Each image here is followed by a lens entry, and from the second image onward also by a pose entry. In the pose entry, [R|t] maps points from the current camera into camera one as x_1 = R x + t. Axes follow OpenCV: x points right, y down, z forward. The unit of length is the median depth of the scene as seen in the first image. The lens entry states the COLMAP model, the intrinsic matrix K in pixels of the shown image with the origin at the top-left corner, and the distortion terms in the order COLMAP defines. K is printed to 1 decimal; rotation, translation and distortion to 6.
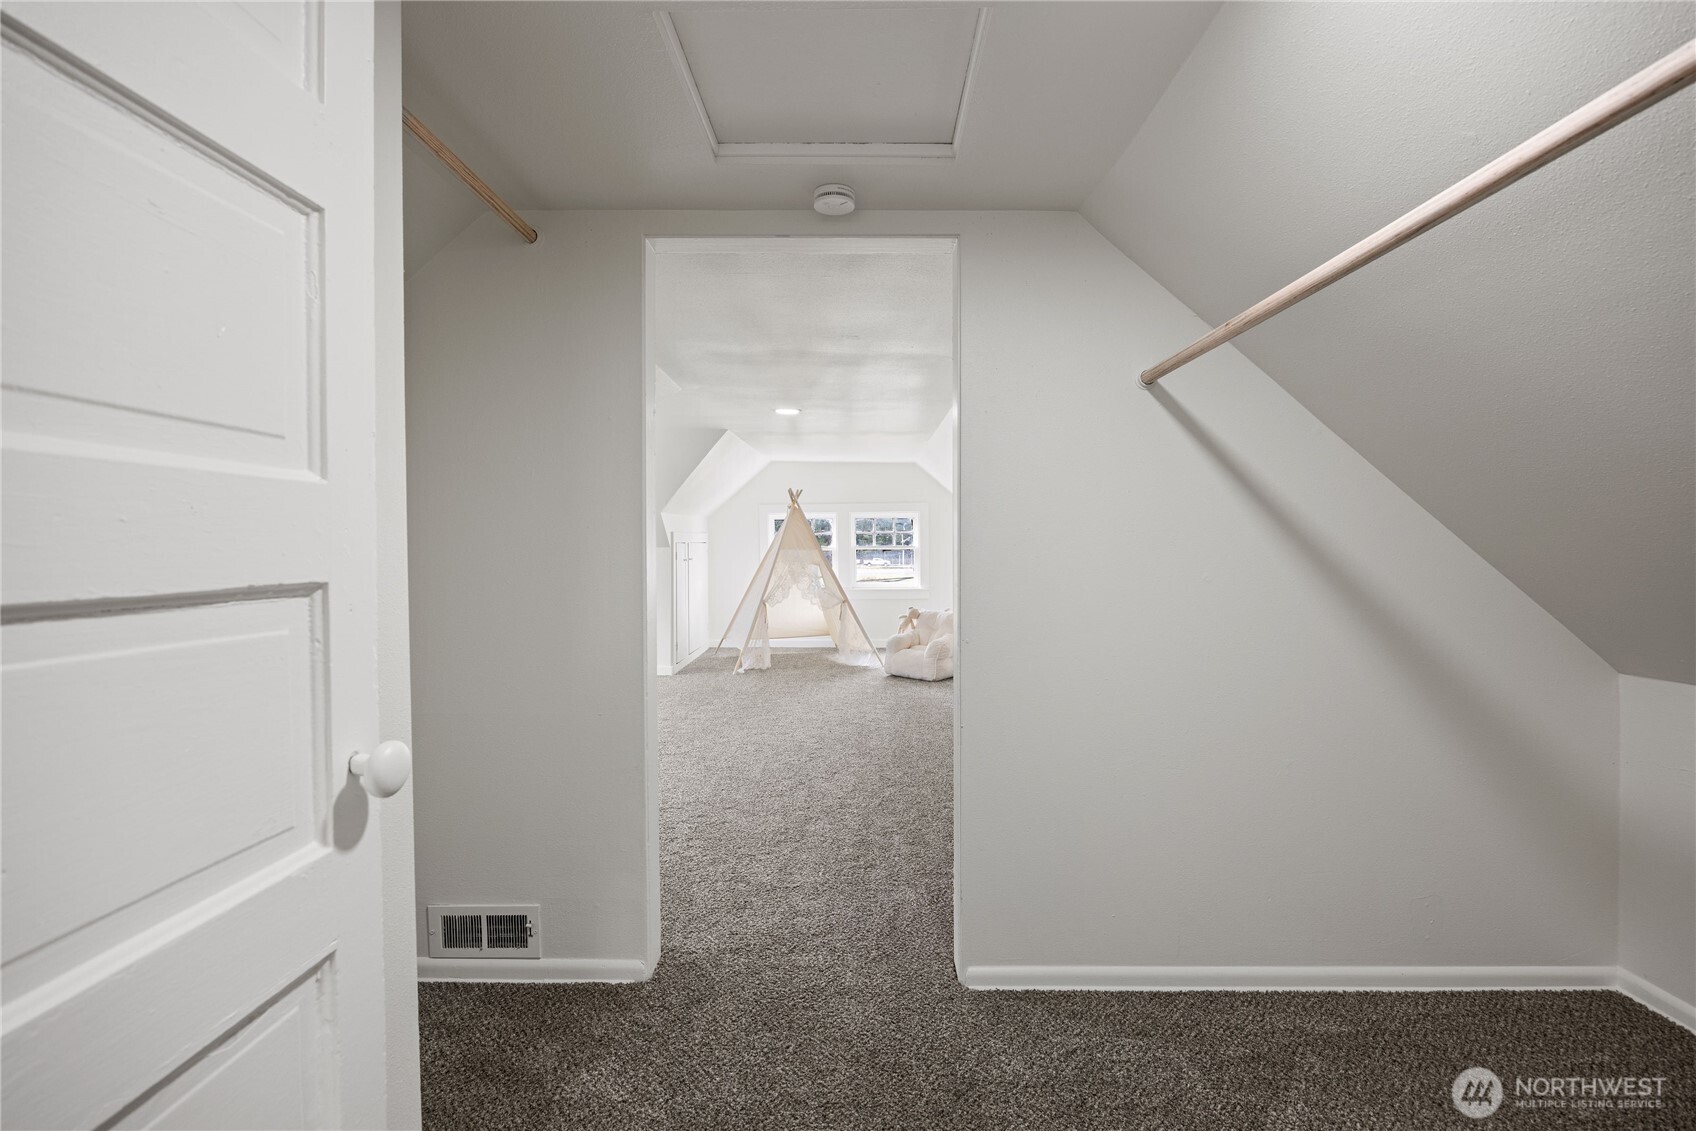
lens RADIAL K [[835.9, 0, 847.8], [0, 835.9, 559.1], [0, 0, 1]] dist [-0.000538, -0.000002]
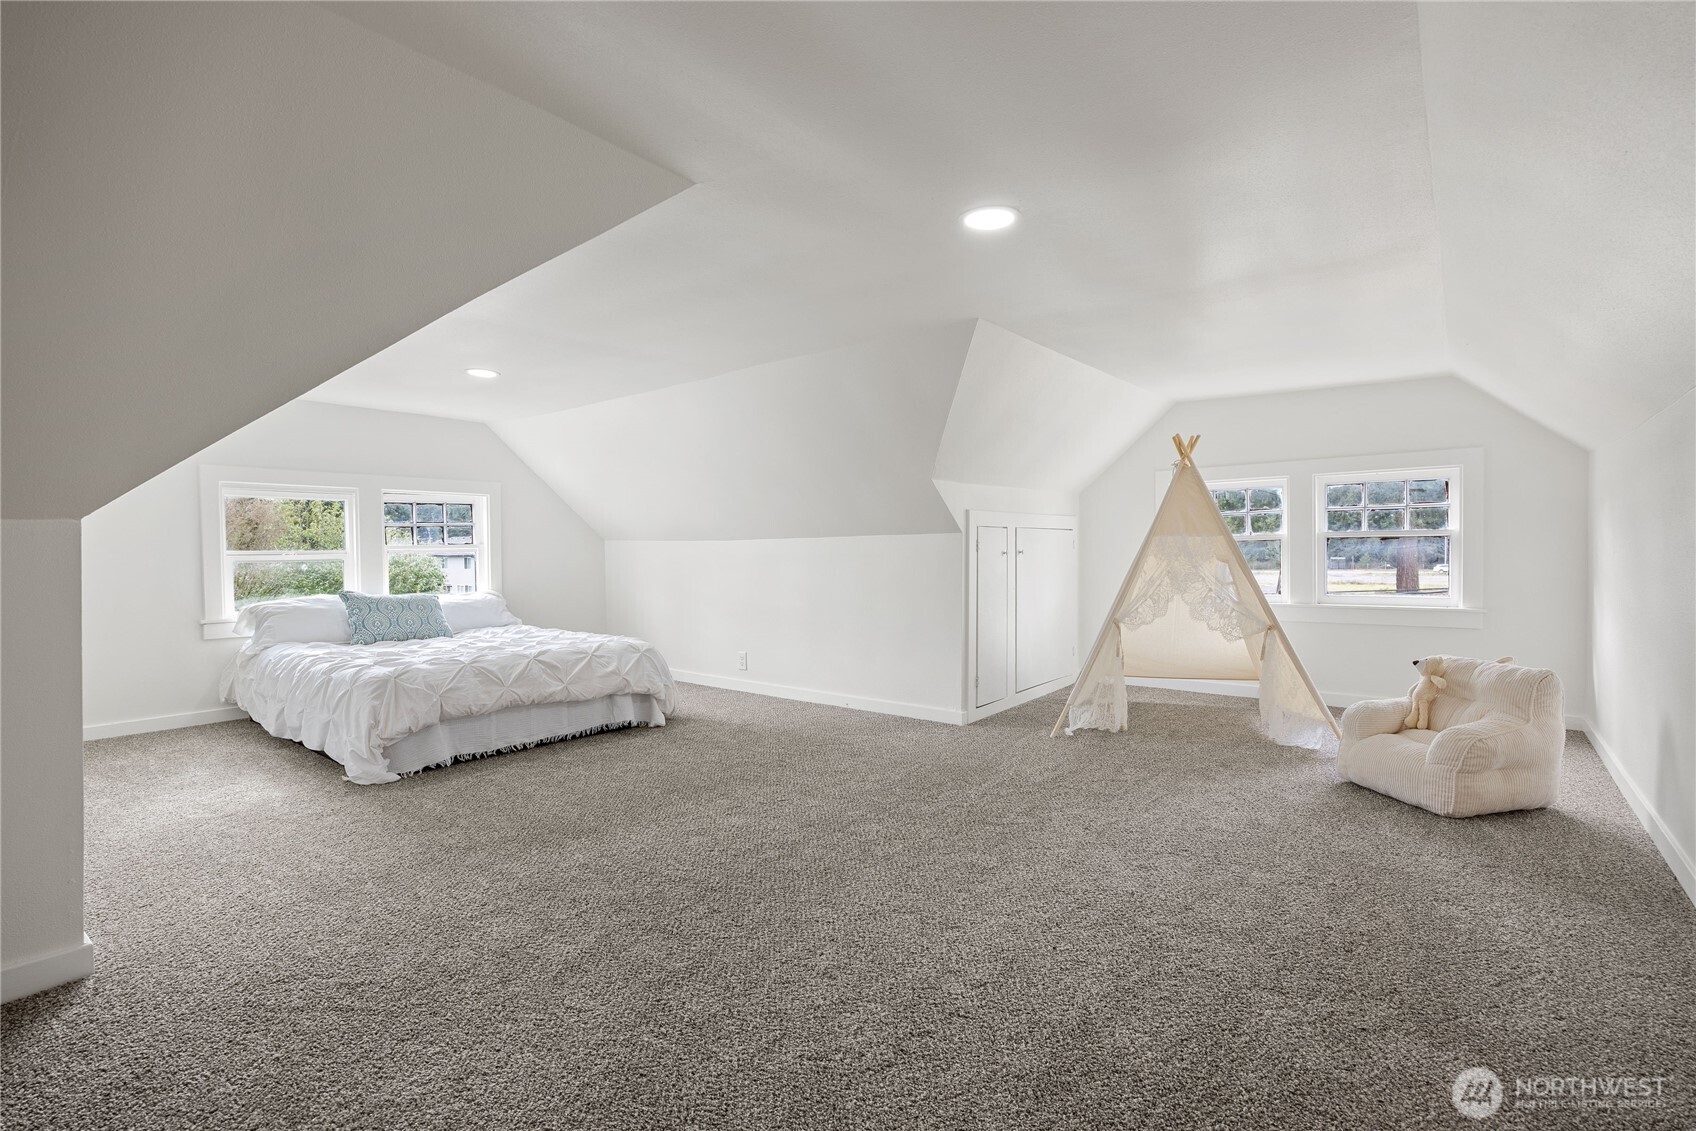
lens RADIAL K [[787.6, 0, 848.3], [0, 787.6, 564.1], [0, 0, 1]] dist [-0.010179, 0.001085]
pose [[0.794022, 0.009297, -0.607818, 0.087849], [-0.006249, 0.999955, 0.007132, 0.006049], [0.607857, -0.001864, 0.794044, 0.401126]]
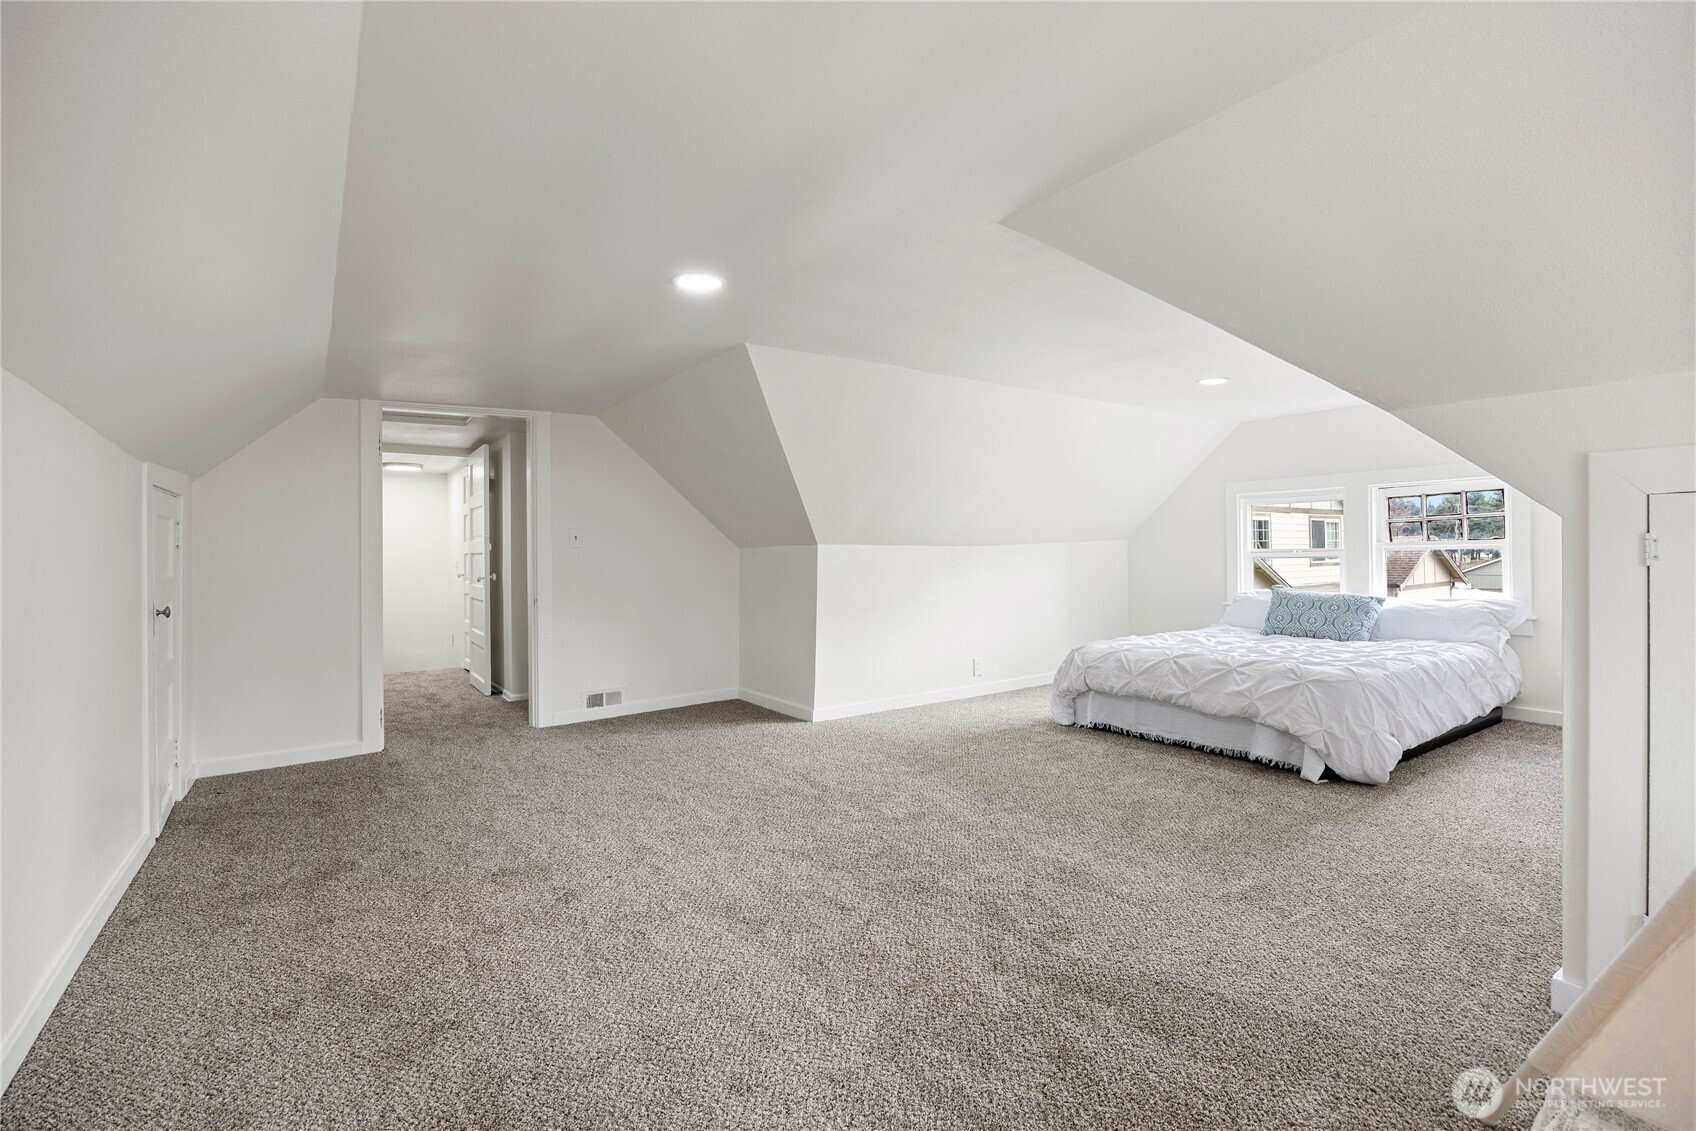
lens RADIAL K [[787.6, 0, 854.0], [0, 787.6, 550.5], [0, 0, 1]] dist [-0.010179, 0.001085]
pose [[-0.807628, 0.013511, -0.589538, 0.095932], [0.007775, 0.999895, 0.012264, -0.007436], [0.589642, 0.005321, -0.807647, 0.962484]]
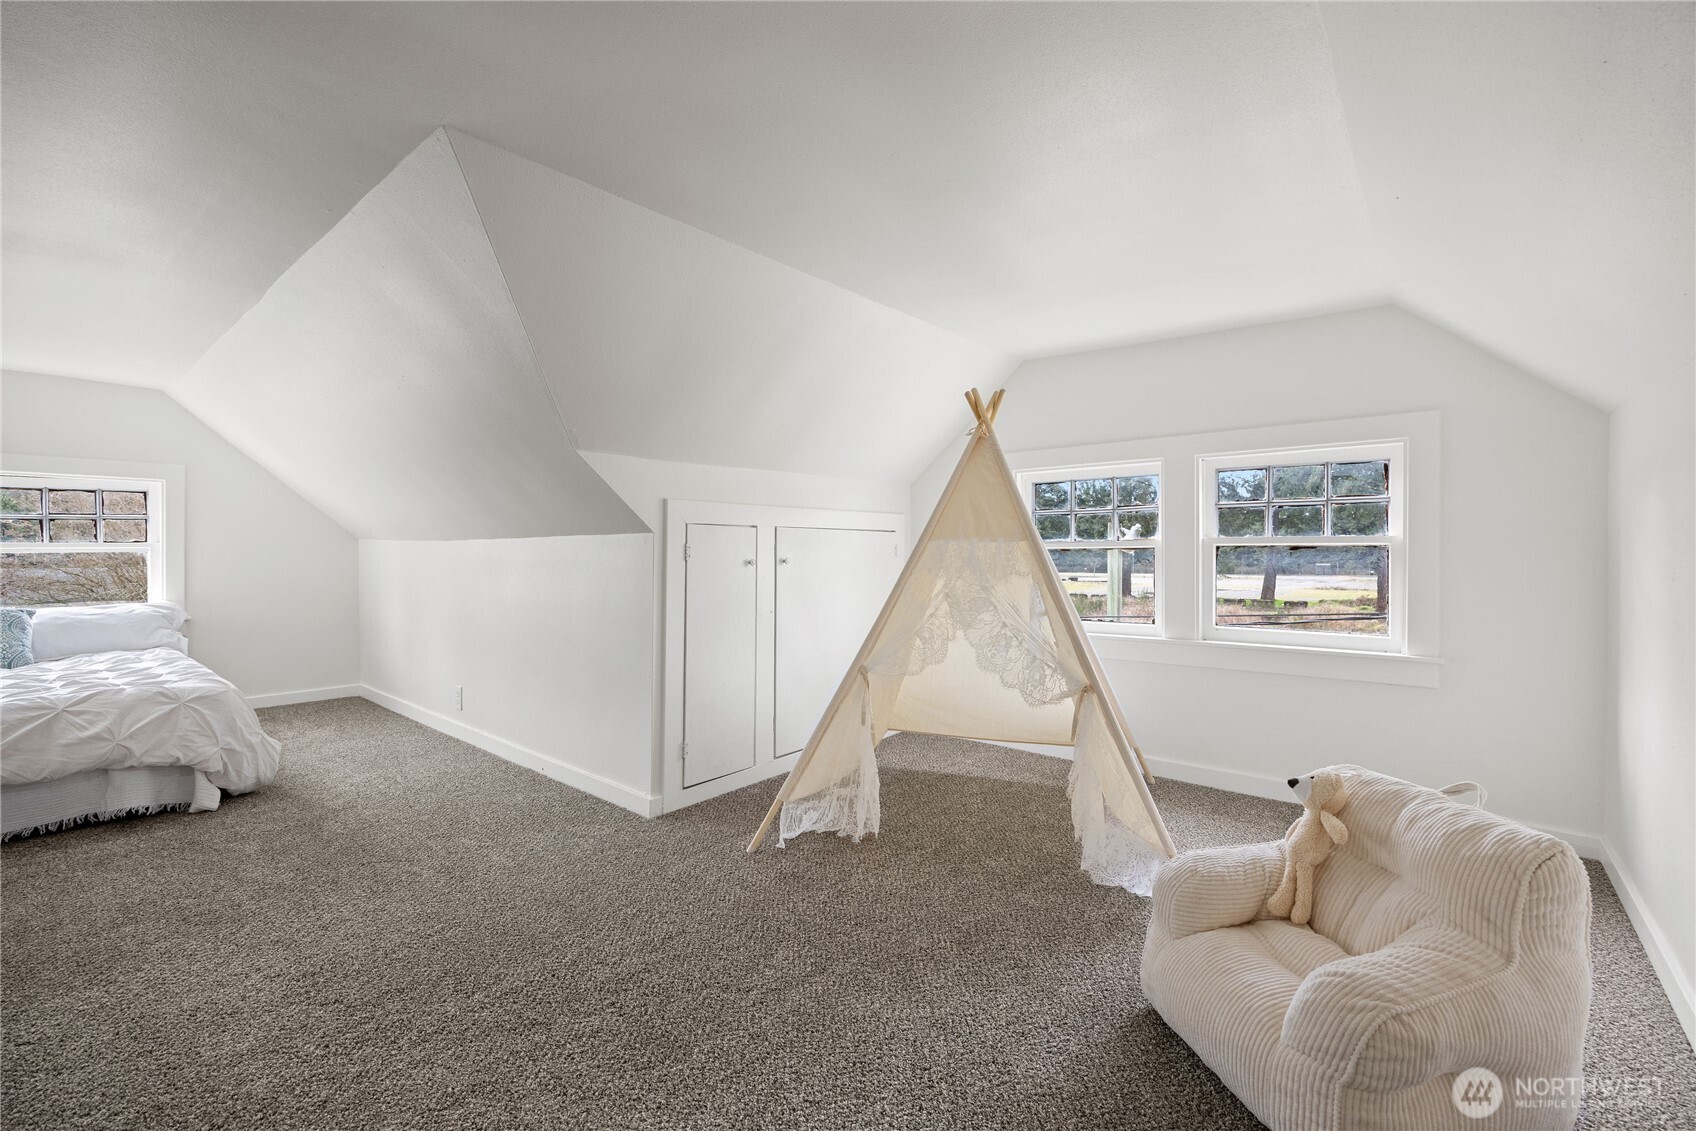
lens RADIAL K [[727.9, 0, 848.0], [0, 727.9, 556.2], [0, 0, 1]] dist [-0.006676, -0.000535]
pose [[0.778254, 0.011209, -0.627849, 0.105172], [-0.017346, 0.999843, -0.003651, -0.002026], [0.627710, 0.013732, 0.778326, 0.683404]]
